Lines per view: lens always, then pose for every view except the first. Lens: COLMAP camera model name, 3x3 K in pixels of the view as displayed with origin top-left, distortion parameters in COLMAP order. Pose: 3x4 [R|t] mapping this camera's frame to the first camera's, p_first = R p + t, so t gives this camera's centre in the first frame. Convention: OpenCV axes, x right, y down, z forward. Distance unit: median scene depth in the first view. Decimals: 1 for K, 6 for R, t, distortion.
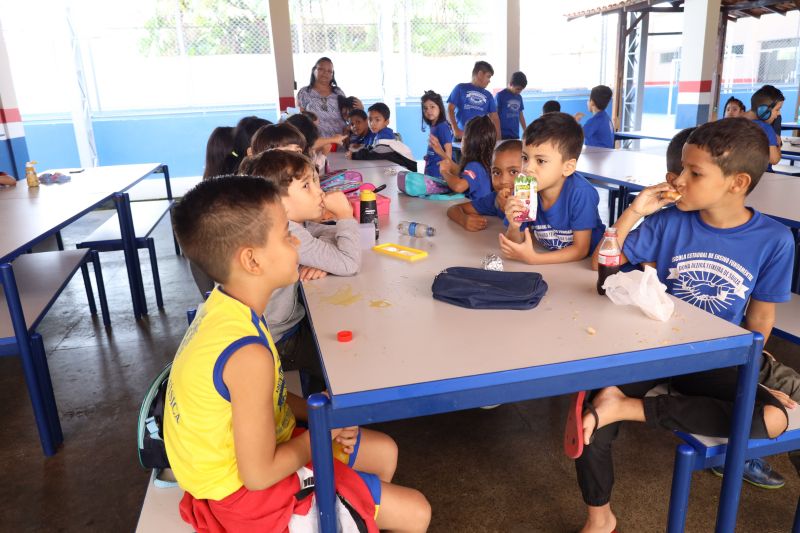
lens RADIAL K [[609.4, 0, 399.4], [0, 609.4, 267.7], [0, 0, 1]] dist [-0.052199, 0.001424]
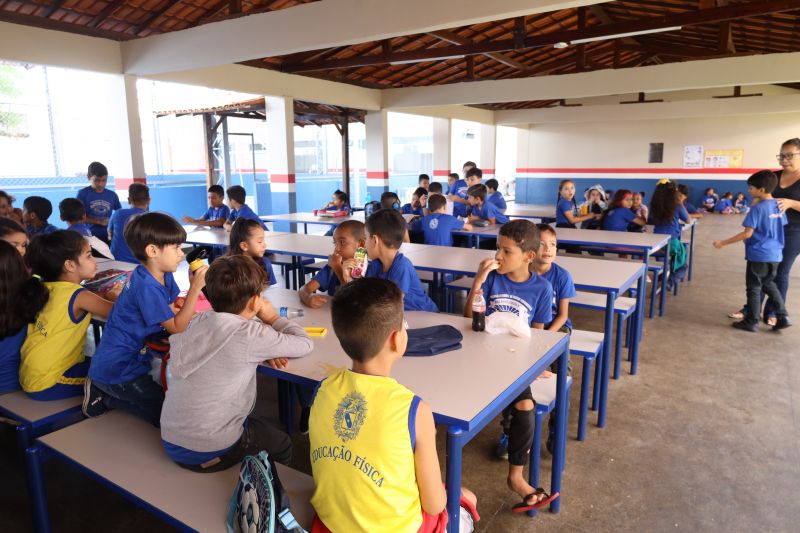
lens RADIAL K [[543.9, 0, 402.4], [0, 543.9, 266.4], [0, 0, 1]] dist [-0.025948, -0.004462]
pose [[0.691134, -0.090829, 0.716996, -0.647802], [0.170312, 0.984601, -0.039440, -0.077916], [-0.702373, 0.149372, 0.695960, 0.078468]]
